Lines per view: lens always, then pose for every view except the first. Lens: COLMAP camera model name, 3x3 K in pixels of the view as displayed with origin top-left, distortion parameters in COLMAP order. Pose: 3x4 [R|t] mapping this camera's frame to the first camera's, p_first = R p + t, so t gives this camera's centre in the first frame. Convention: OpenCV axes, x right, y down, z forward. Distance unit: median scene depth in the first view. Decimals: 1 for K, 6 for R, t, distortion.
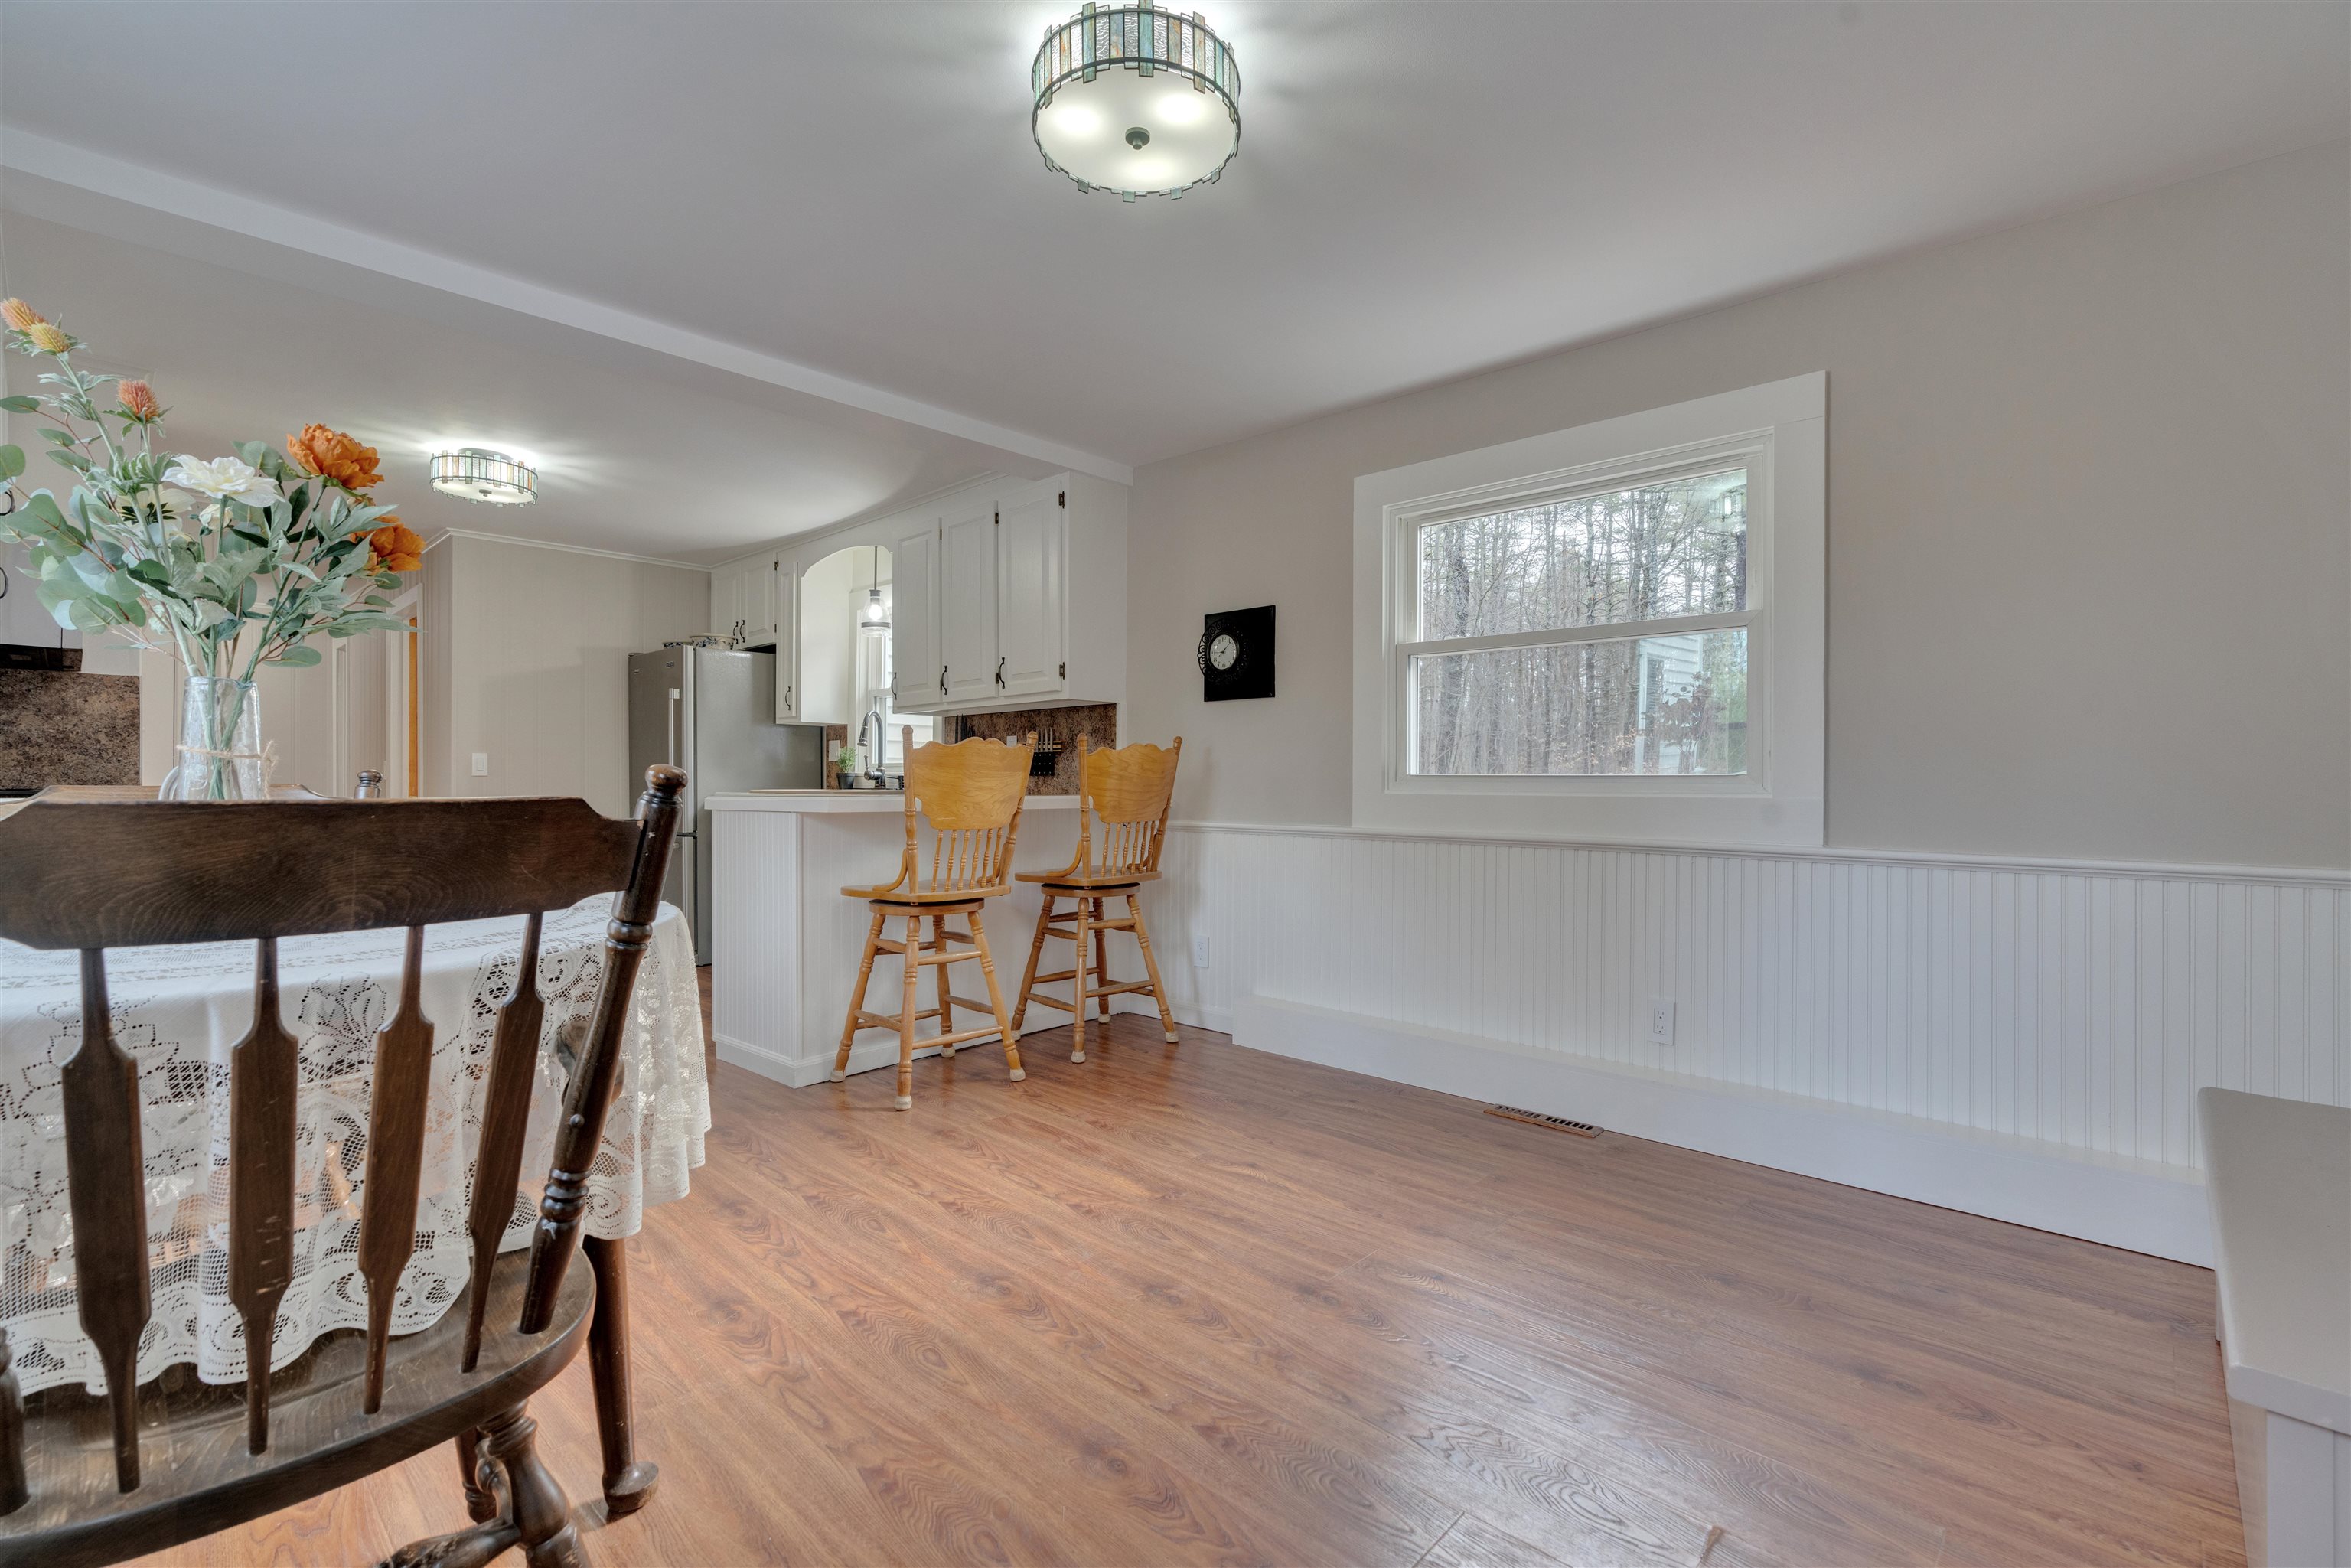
lens RADIAL K [[1038.9, 0, 1175.5], [0, 1038.9, 784.0], [0, 0, 1]] dist [-0.009121, 0.000548]
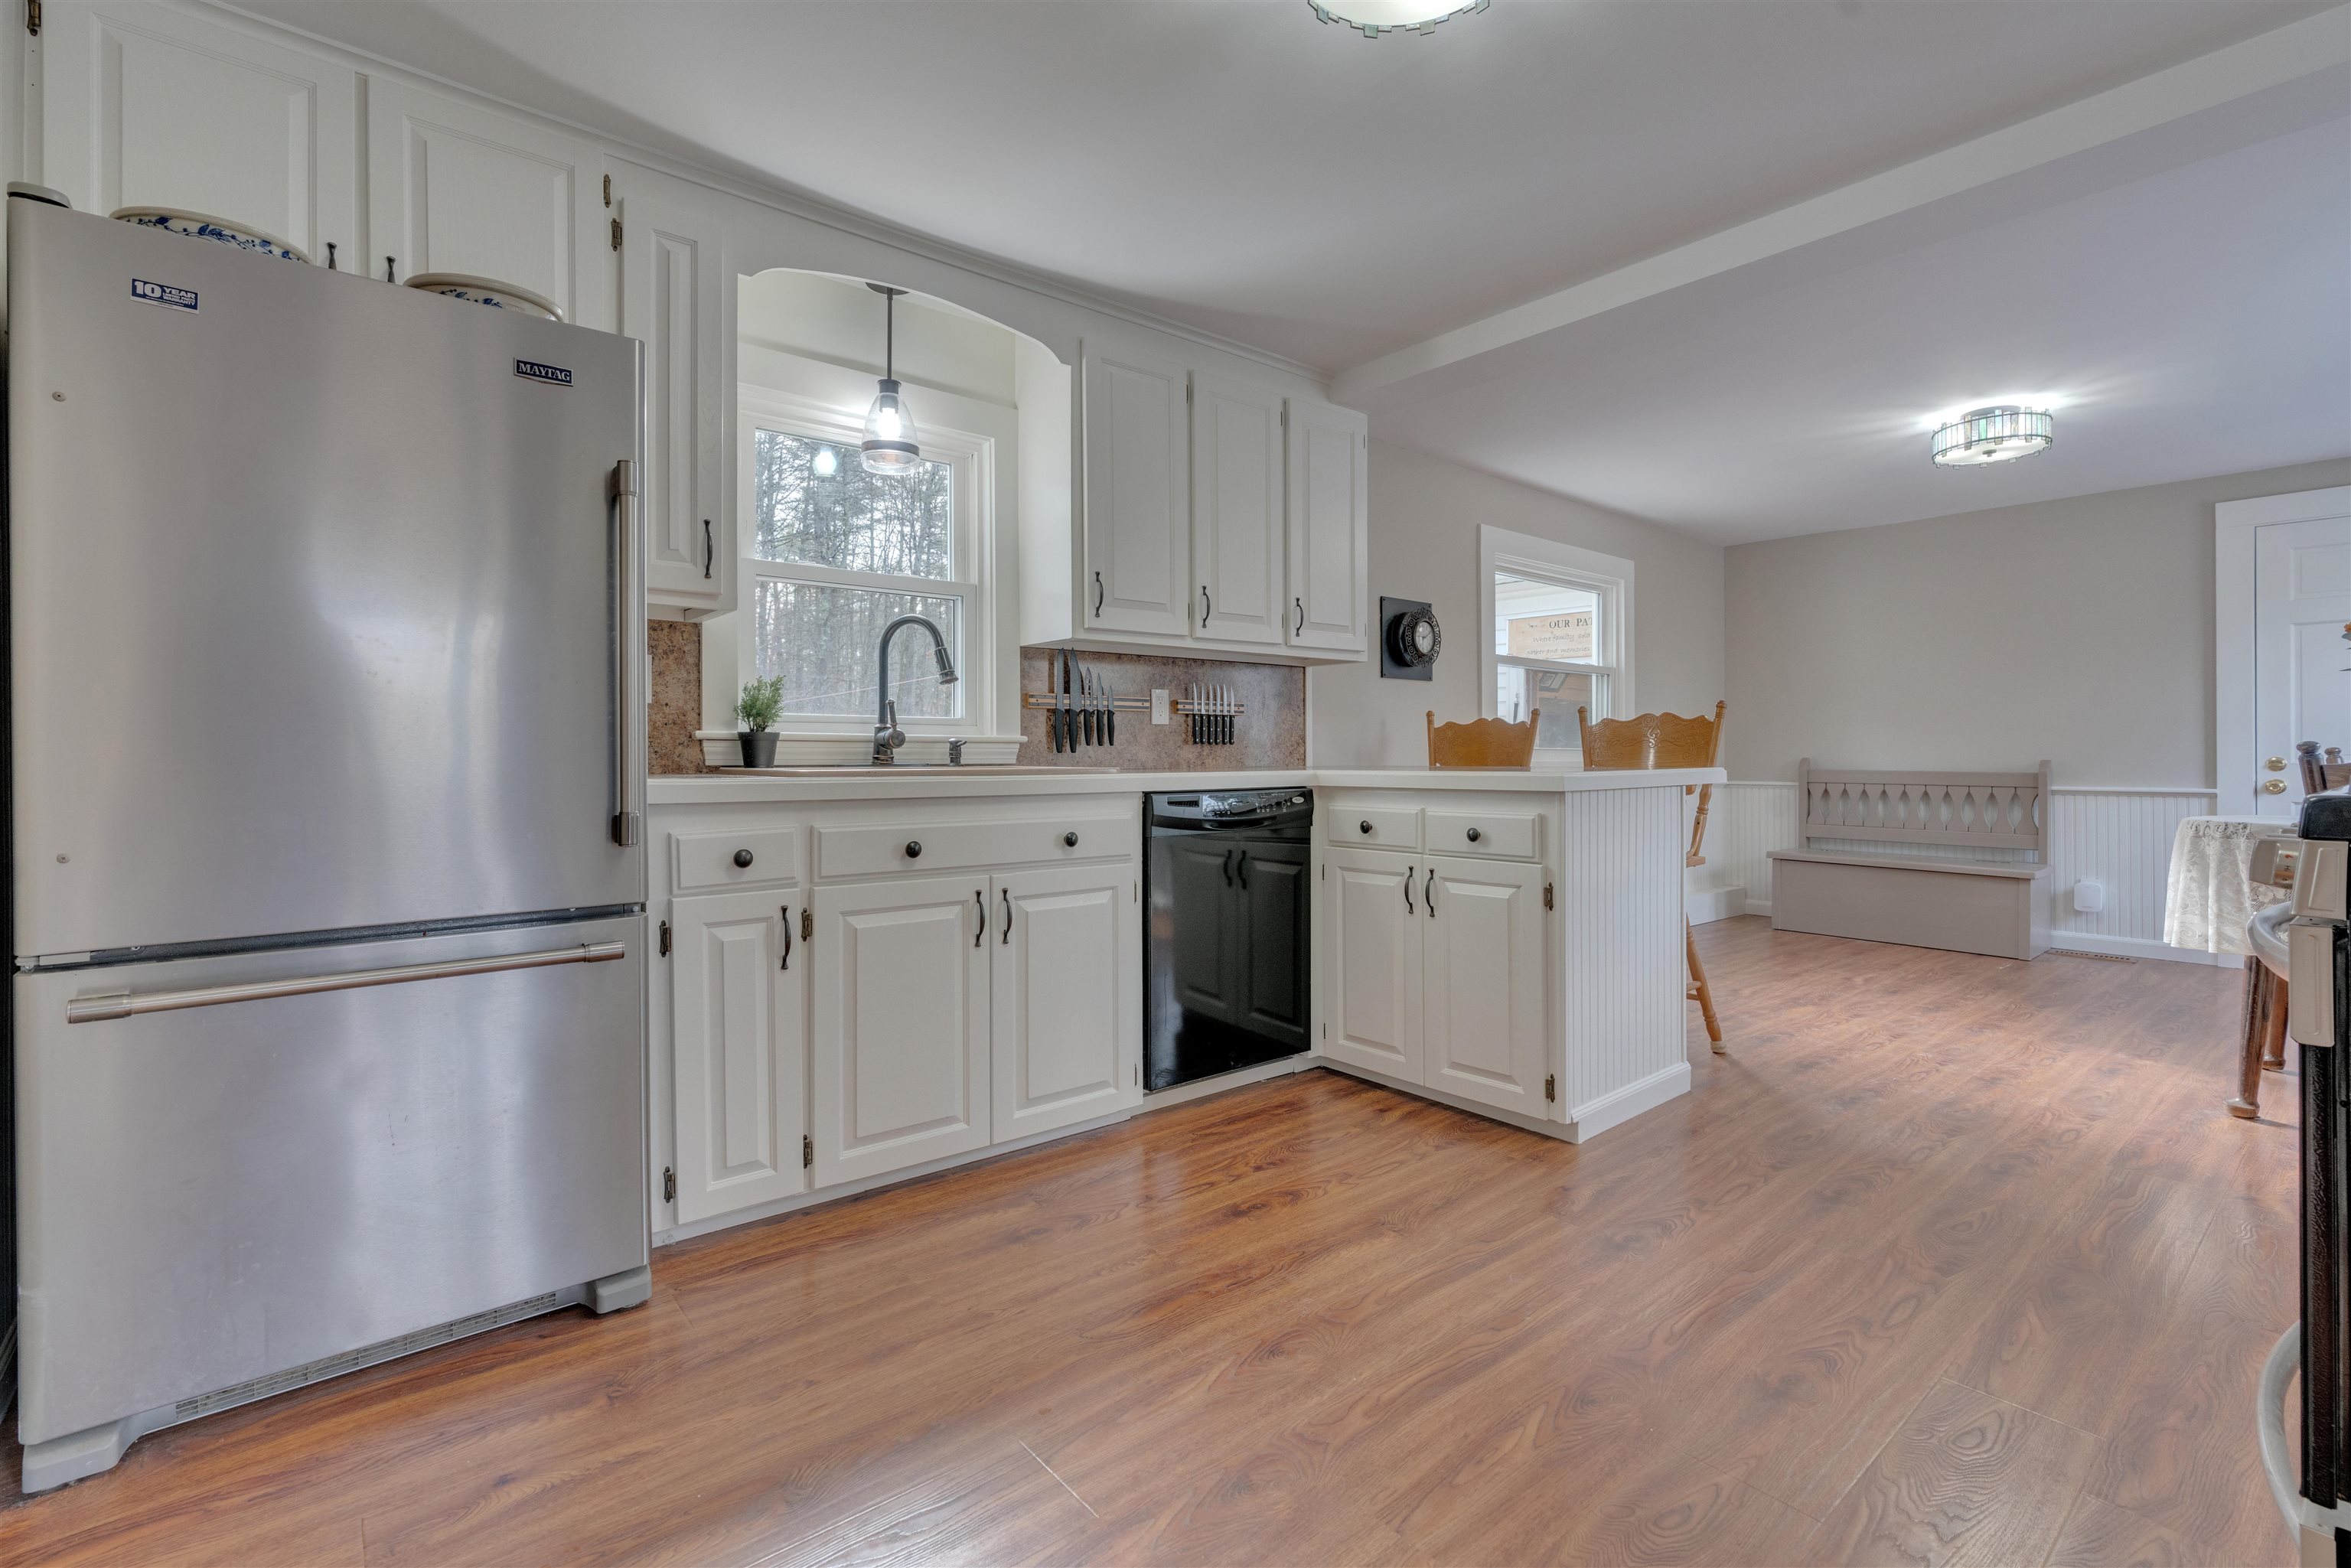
lens RADIAL K [[1067.1, 0, 1187.8], [0, 1067.1, 760.5], [0, 0, 1]] dist [-0.010104, 0.000108]
pose [[0.121256, -0.004256, 0.992612, -0.798517], [0.003864, 0.999985, 0.003815, 0.000670], [-0.992614, 0.003372, 0.121271, 0.788420]]
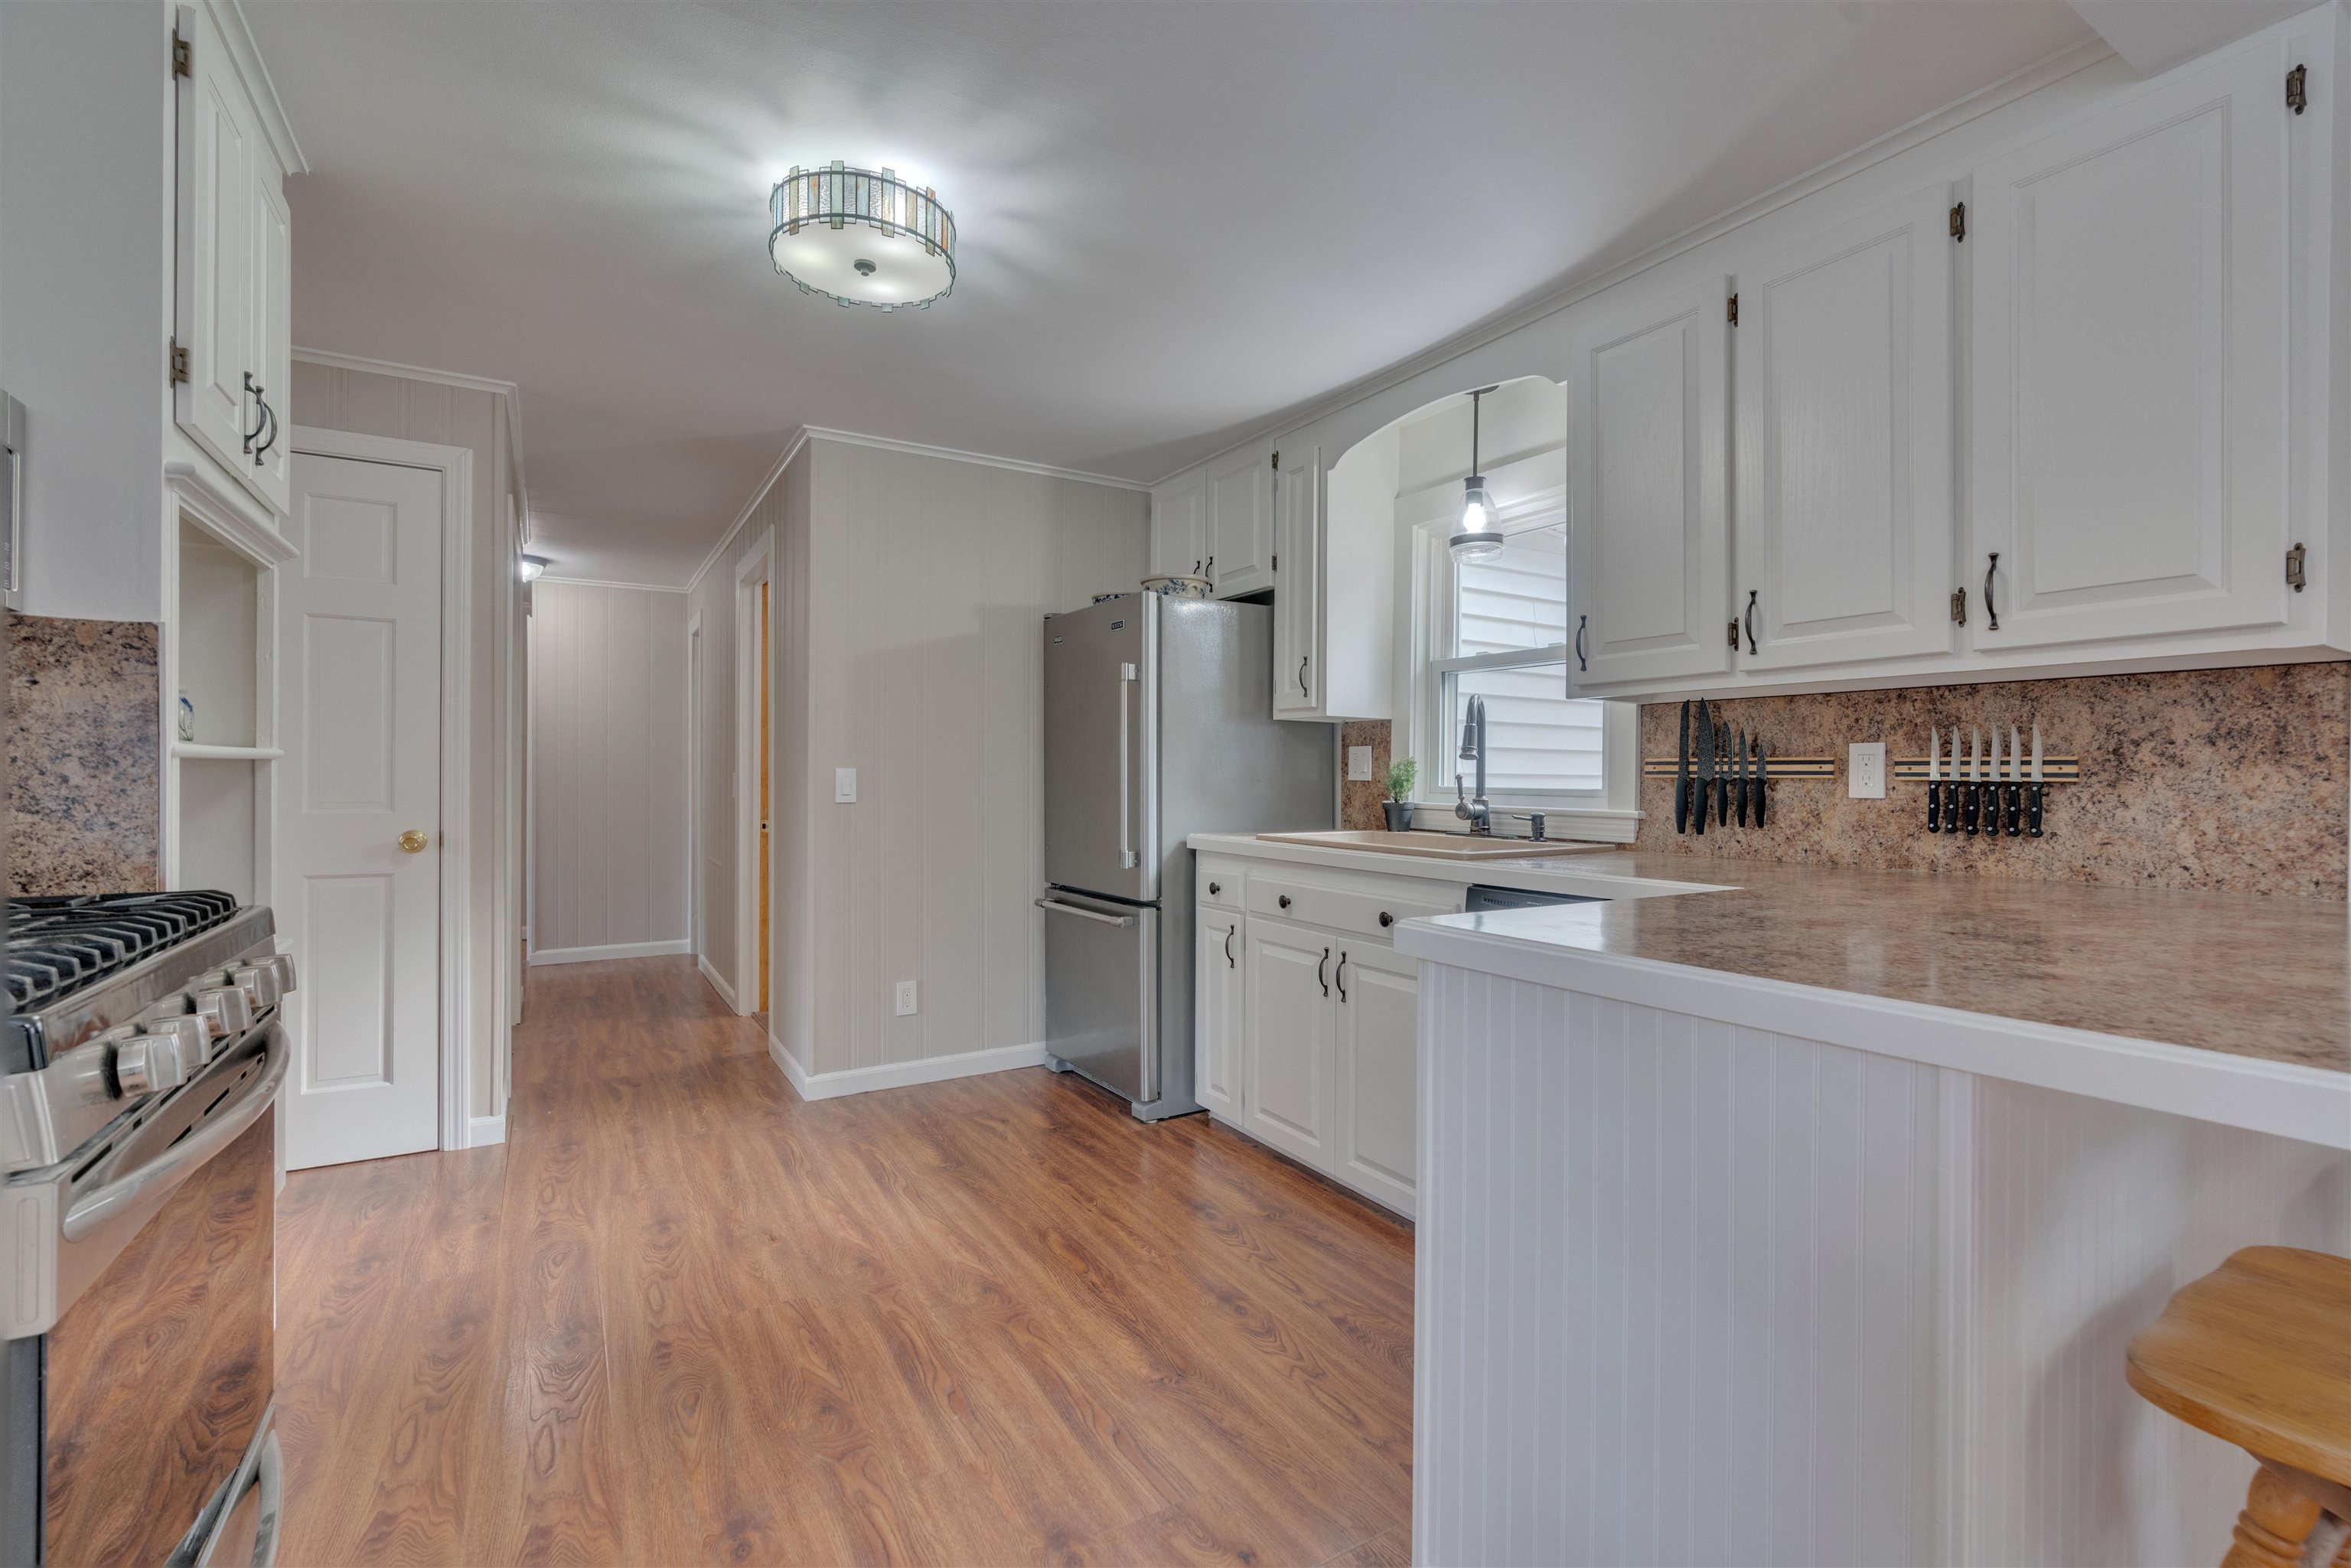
lens RADIAL K [[1038.9, 0, 1175.5], [0, 1038.9, 784.0], [0, 0, 1]] dist [-0.009121, 0.000548]
pose [[0.962720, 0.008446, -0.270368, -0.292191], [-0.006263, 0.999940, 0.008937, -0.026935], [0.270427, -0.006911, 0.962716, 0.421419]]
